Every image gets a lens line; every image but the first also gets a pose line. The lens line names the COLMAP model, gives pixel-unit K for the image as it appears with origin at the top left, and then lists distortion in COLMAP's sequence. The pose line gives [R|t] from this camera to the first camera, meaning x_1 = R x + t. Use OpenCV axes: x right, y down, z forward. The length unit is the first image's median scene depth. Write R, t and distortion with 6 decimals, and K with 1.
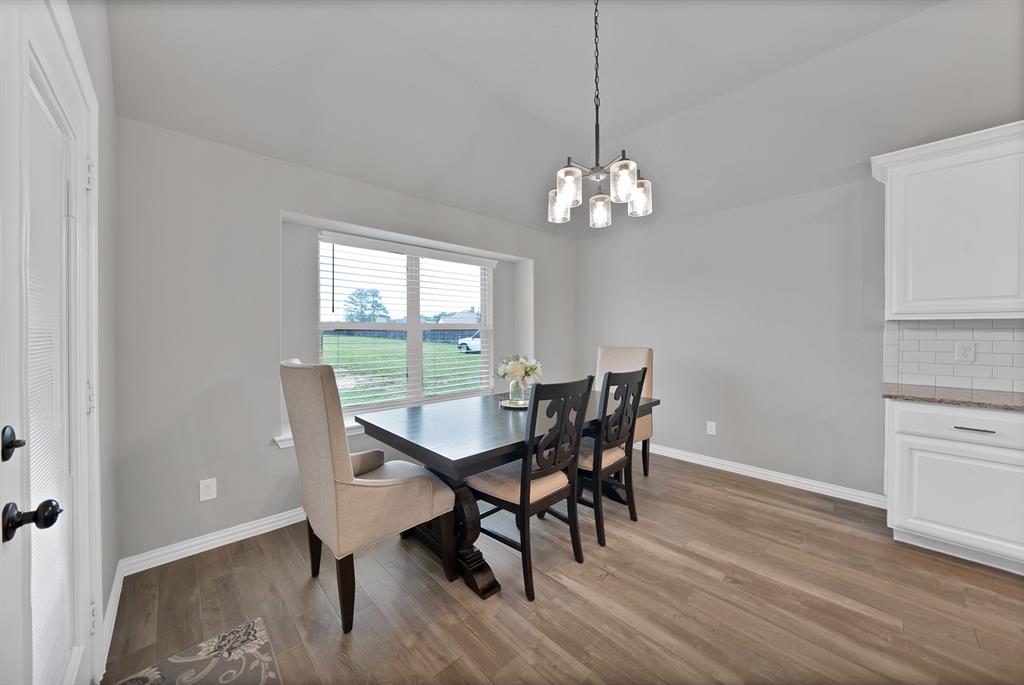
lens RADIAL K [[352.4, 0, 513.0], [0, 352.4, 330.5], [0, 0, 1]] dist [-0.000453, -0.000032]
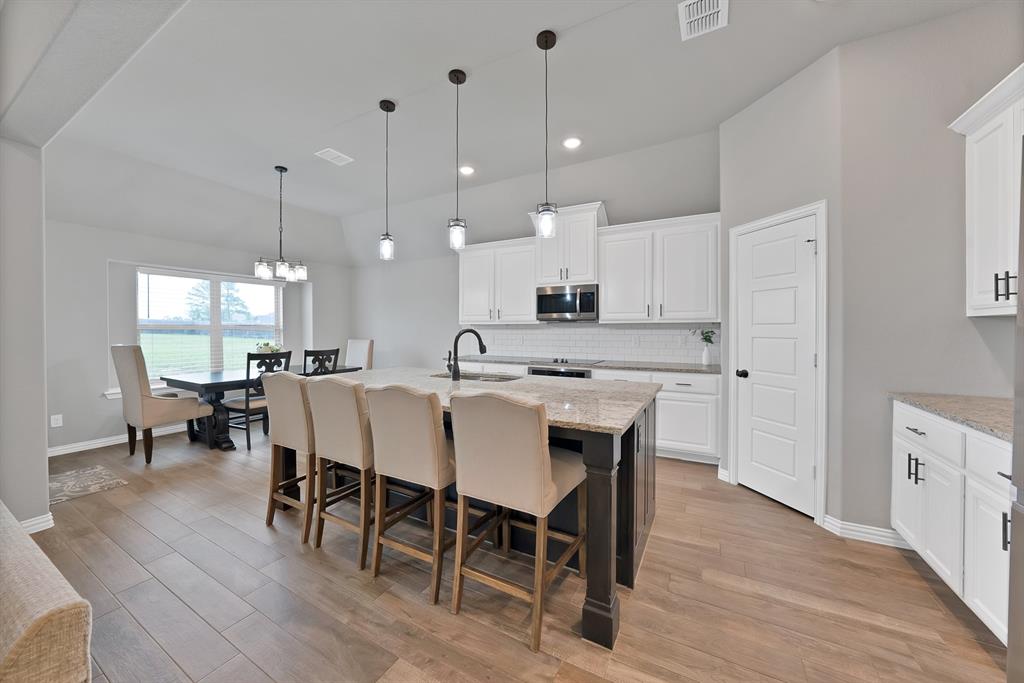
lens RADIAL K [[371.1, 0, 508.3], [0, 371.1, 329.3], [0, 0, 1]] dist [-0.000200, 0.000121]
pose [[0.966008, 0.001271, 0.258511, 0.667102], [-0.001635, 0.999998, 0.001193, -0.004948], [-0.258509, -0.001576, 0.966008, -1.104108]]
